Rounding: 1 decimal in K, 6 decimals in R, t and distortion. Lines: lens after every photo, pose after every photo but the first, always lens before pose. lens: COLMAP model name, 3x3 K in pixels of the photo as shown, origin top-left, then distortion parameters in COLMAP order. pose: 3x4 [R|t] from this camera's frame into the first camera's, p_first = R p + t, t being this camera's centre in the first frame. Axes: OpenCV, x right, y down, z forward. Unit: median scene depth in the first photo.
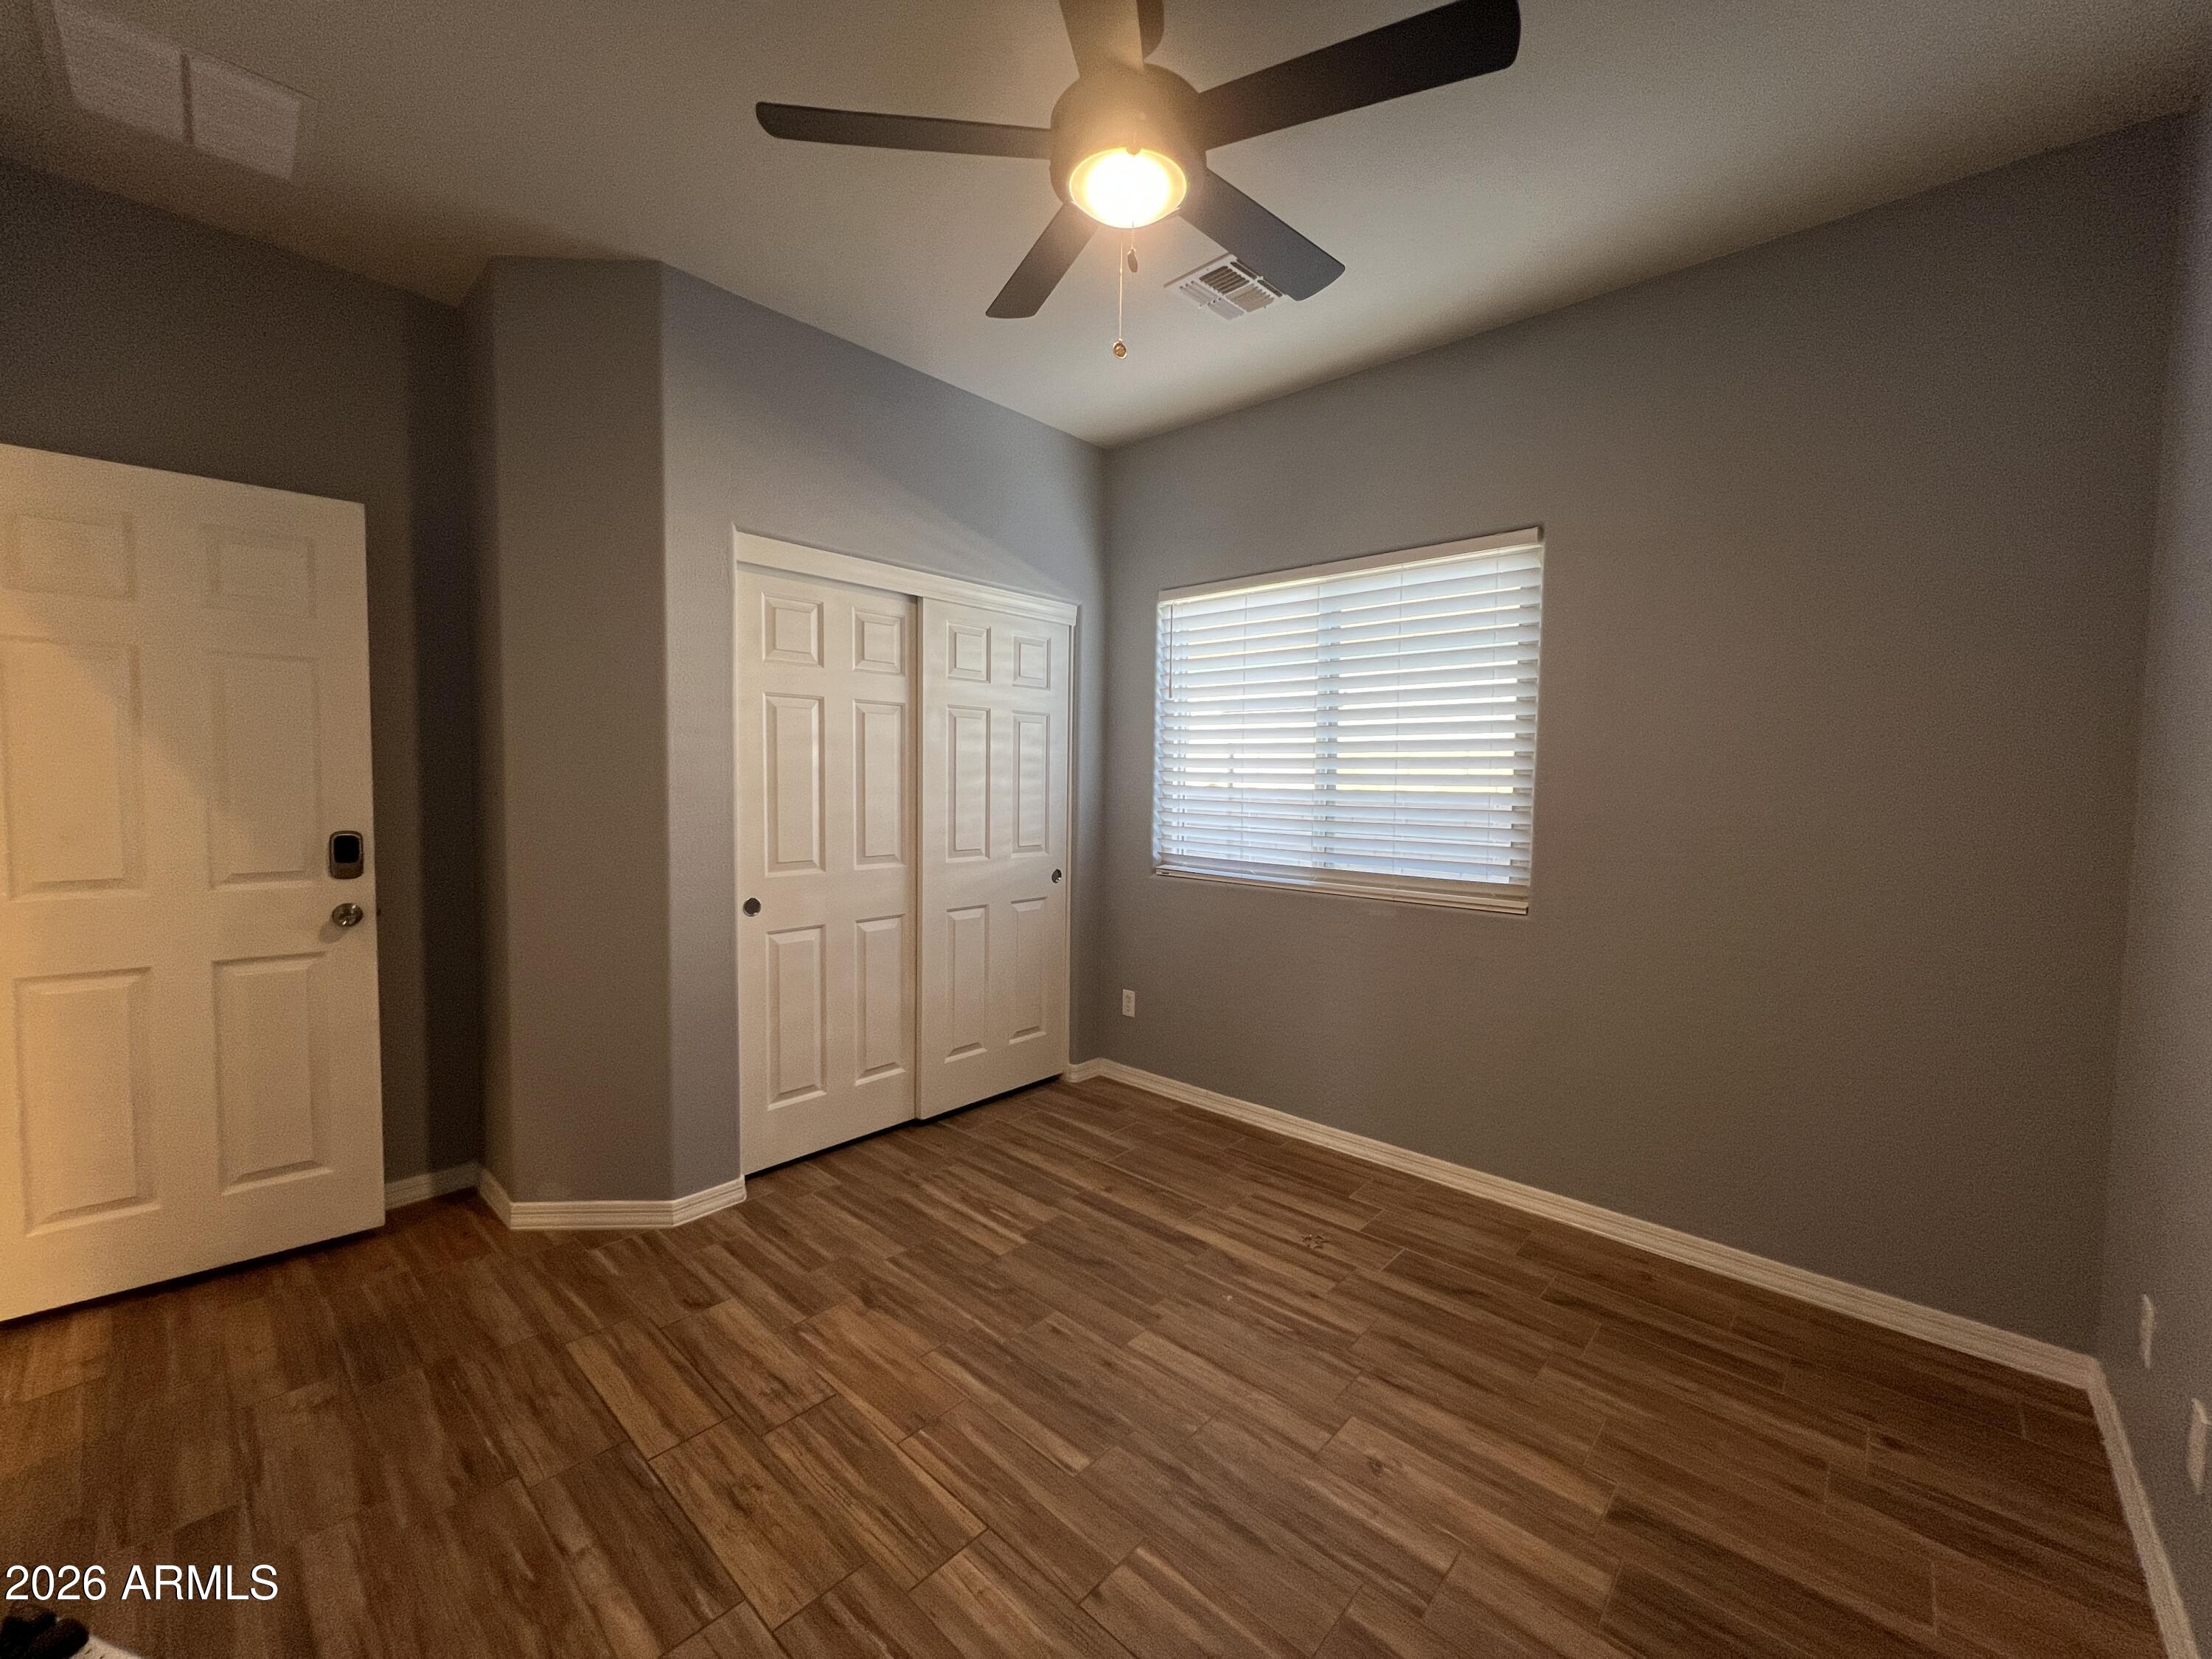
lens RADIAL K [[885.6, 0, 1104.5], [0, 885.6, 830.4], [0, 0, 1]] dist [-0.004474, 0.001128]
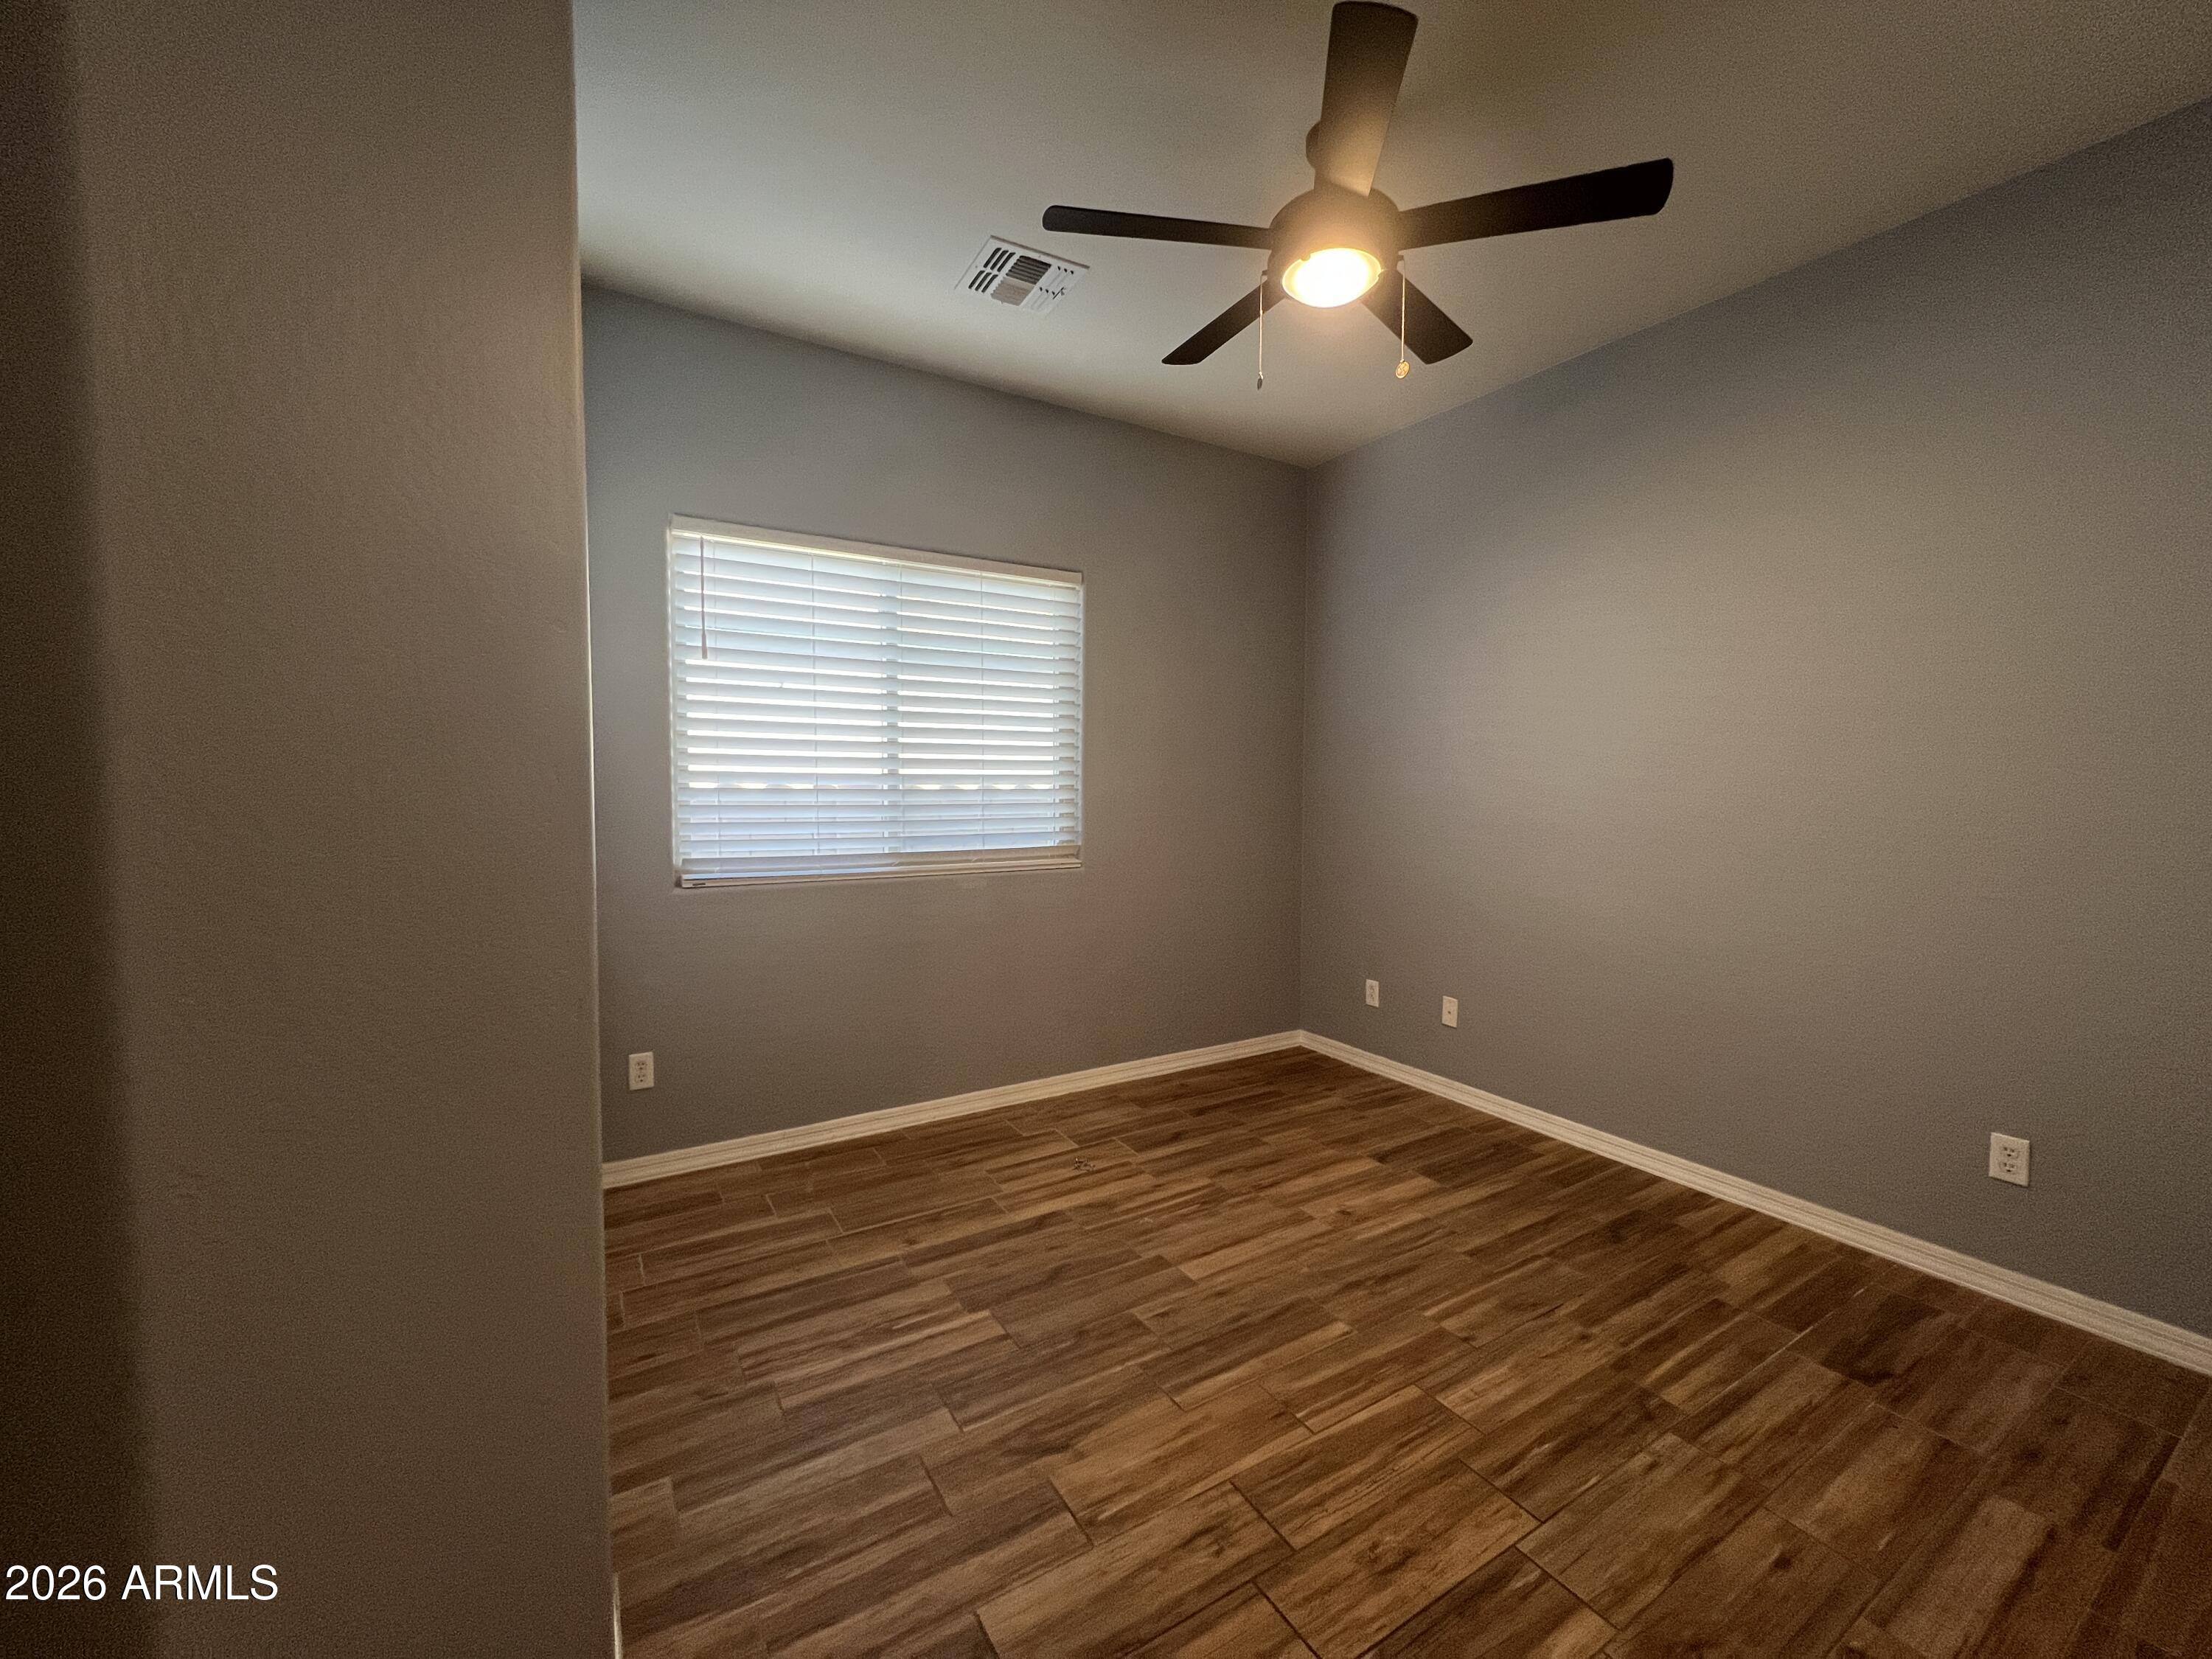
lens RADIAL K [[885.6, 0, 1105.2], [0, 885.6, 829.2], [0, 0, 1]] dist [-0.004474, 0.001128]
pose [[0.278743, -0.066037, 0.958092, -0.962996], [0.056465, 0.997034, 0.052294, -0.034132], [-0.958704, 0.039522, 0.281645, 0.737675]]
